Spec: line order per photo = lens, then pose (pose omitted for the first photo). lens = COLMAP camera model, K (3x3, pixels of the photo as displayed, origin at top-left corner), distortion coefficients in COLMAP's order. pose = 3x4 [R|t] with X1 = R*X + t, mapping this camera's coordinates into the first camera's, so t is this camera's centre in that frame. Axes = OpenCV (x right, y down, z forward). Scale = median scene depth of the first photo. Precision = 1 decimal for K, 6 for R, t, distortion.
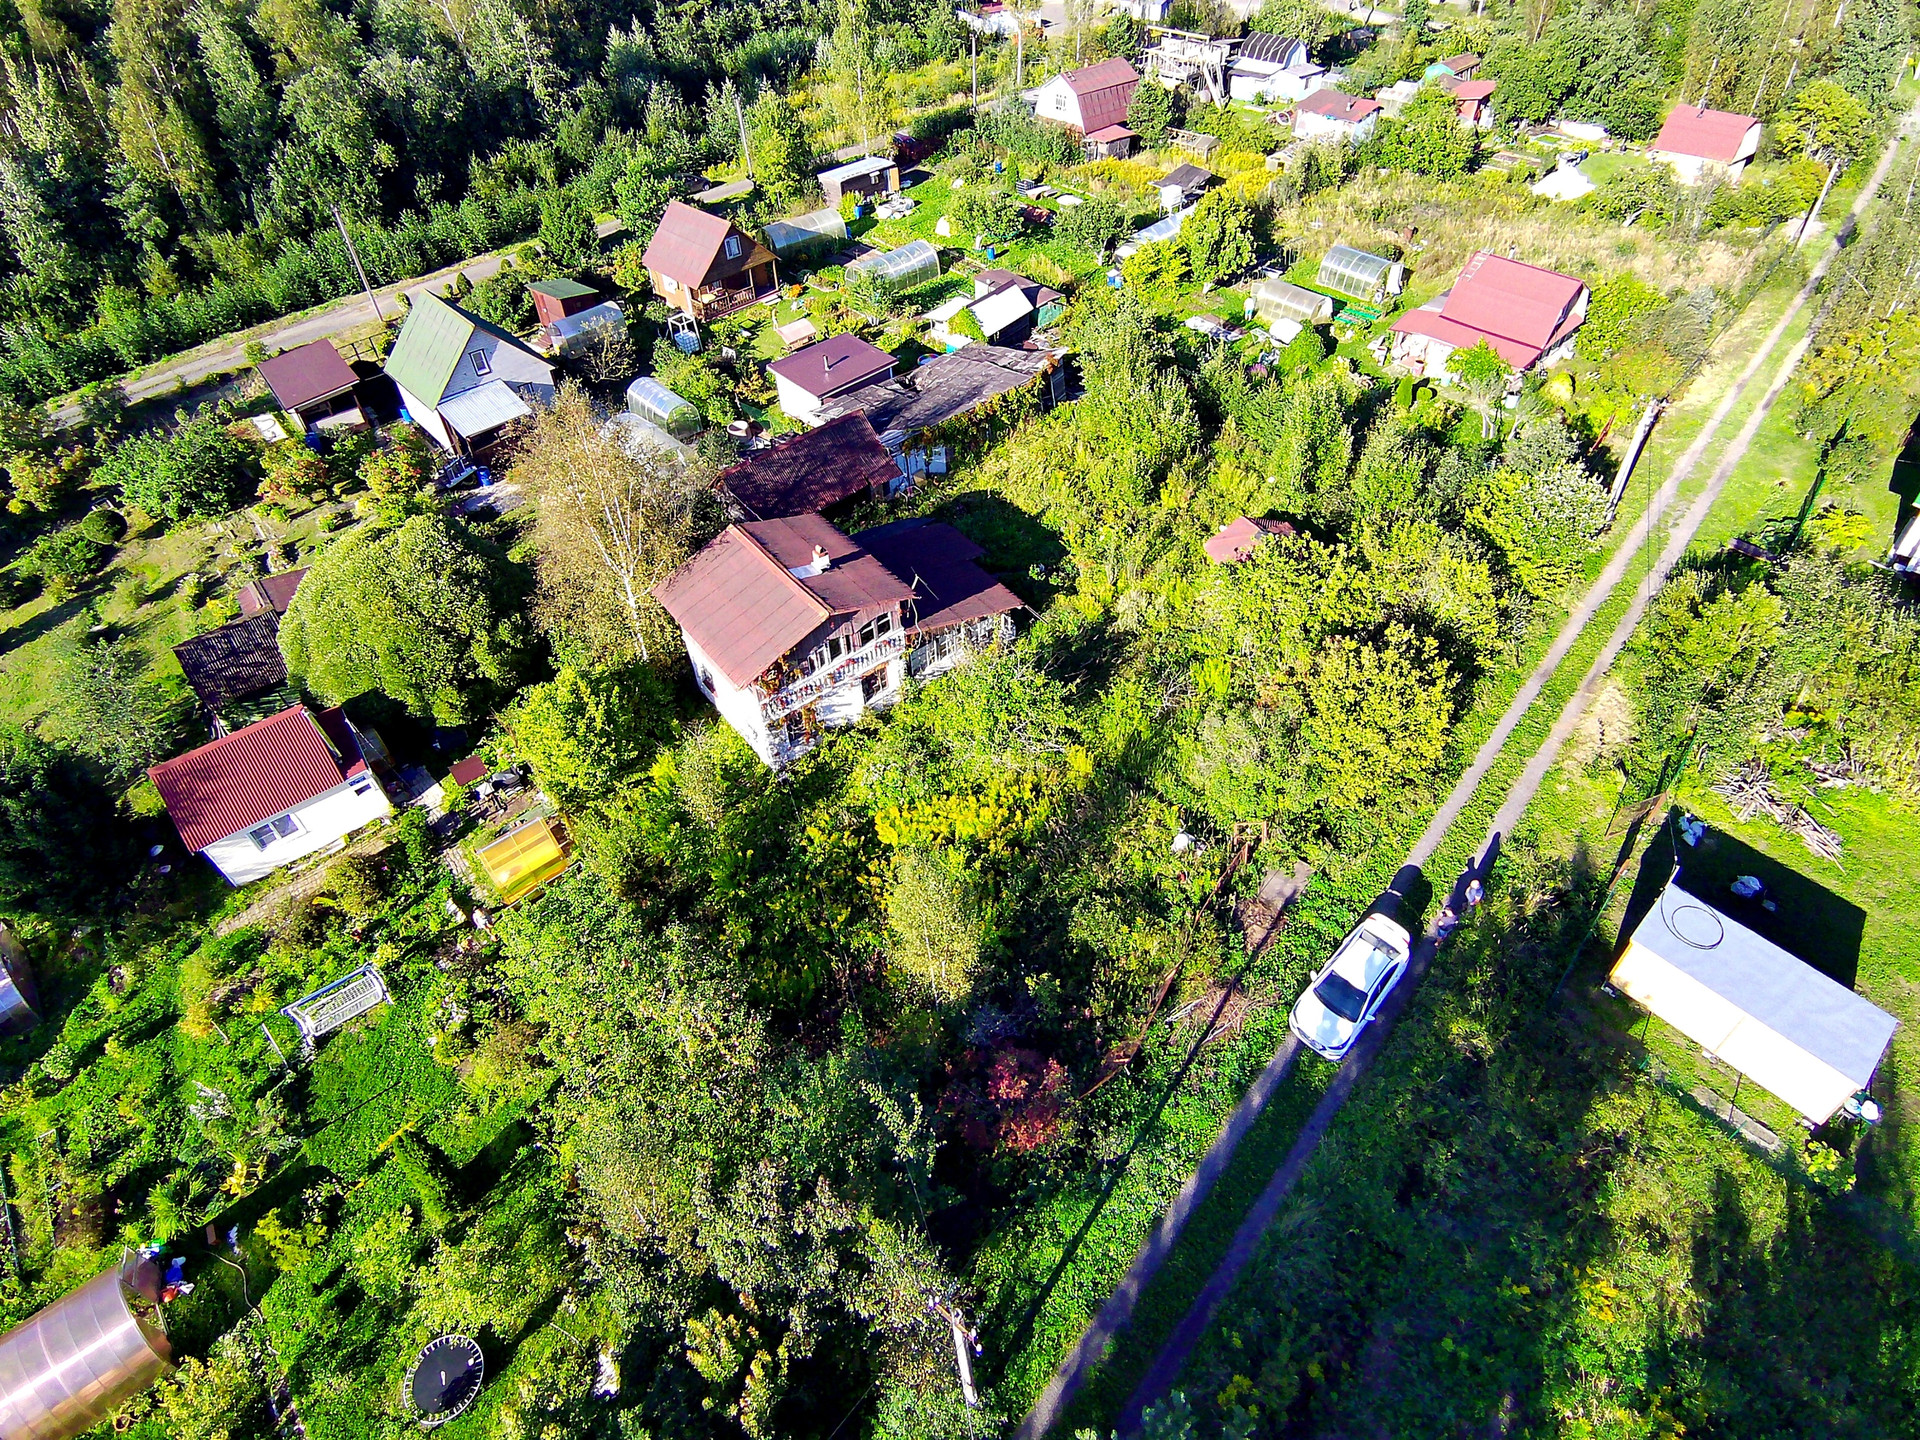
lens RADIAL K [[1029.6, 0, 993.7], [0, 1029.6, 615.2], [0, 0, 1]] dist [0.015486, -0.023849]
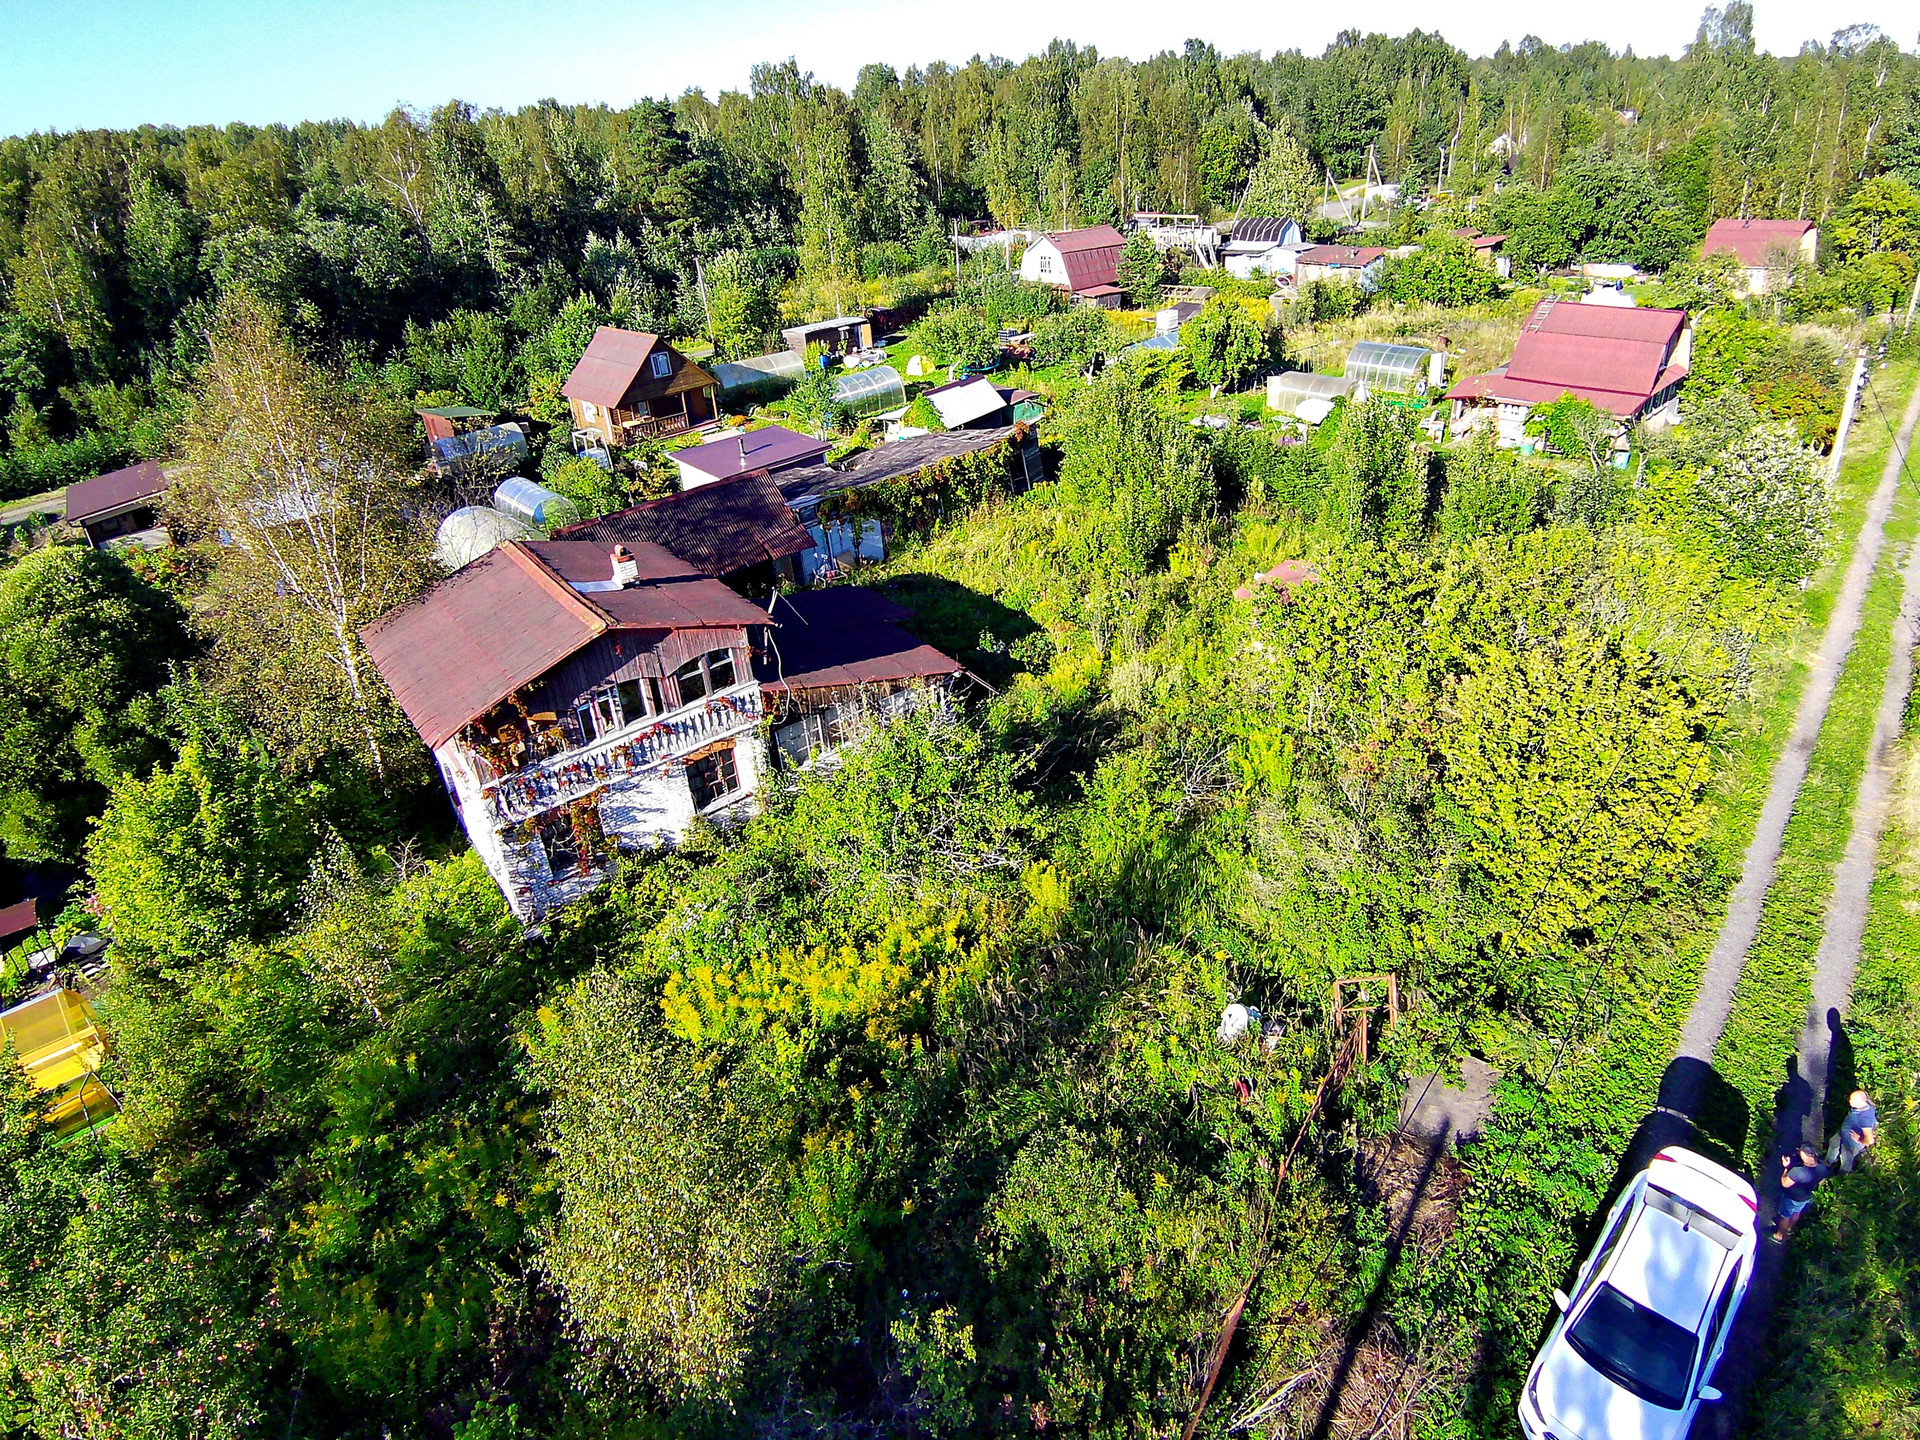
lens RADIAL K [[1036.3, 0, 992.5], [0, 1036.3, 610.4], [0, 0, 1]] dist [0.018737, -0.028236]
pose [[0.999232, -0.031308, -0.023584, 0.069460], [0.024022, 0.964577, -0.262704, 0.138161], [0.030973, 0.261936, 0.964588, 0.387293]]
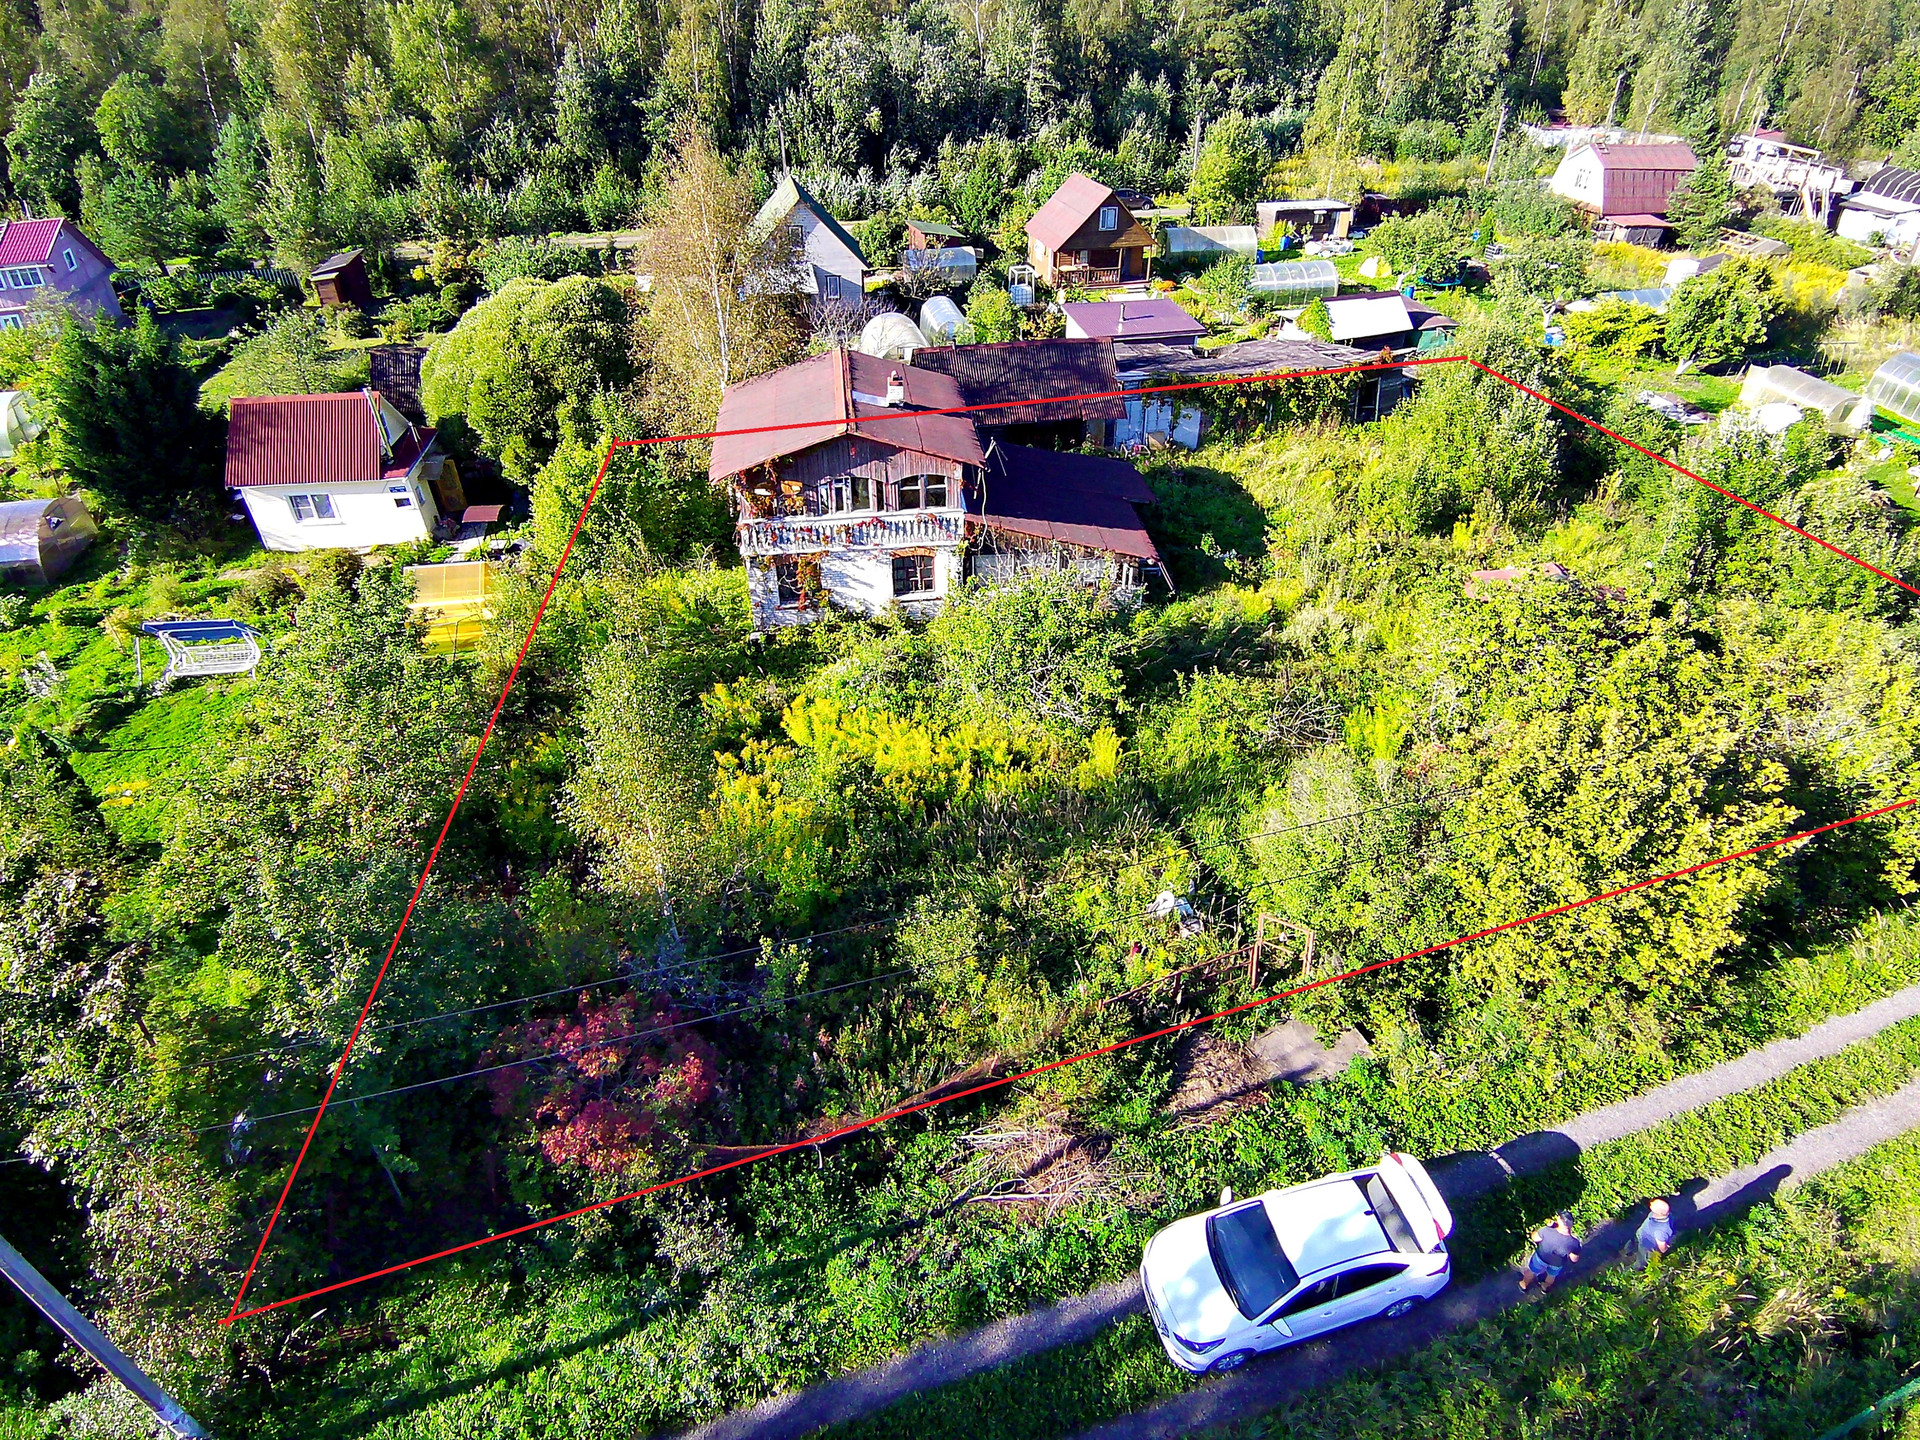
lens RADIAL K [[1036.3, 0, 985.4], [0, 1036.3, 609.4], [0, 0, 1]] dist [0.018737, -0.028236]
pose [[0.854819, 0.302786, -0.421432, 0.263420], [-0.362043, 0.929799, -0.066323, 0.123037], [0.371766, 0.209270, 0.904431, 0.336984]]
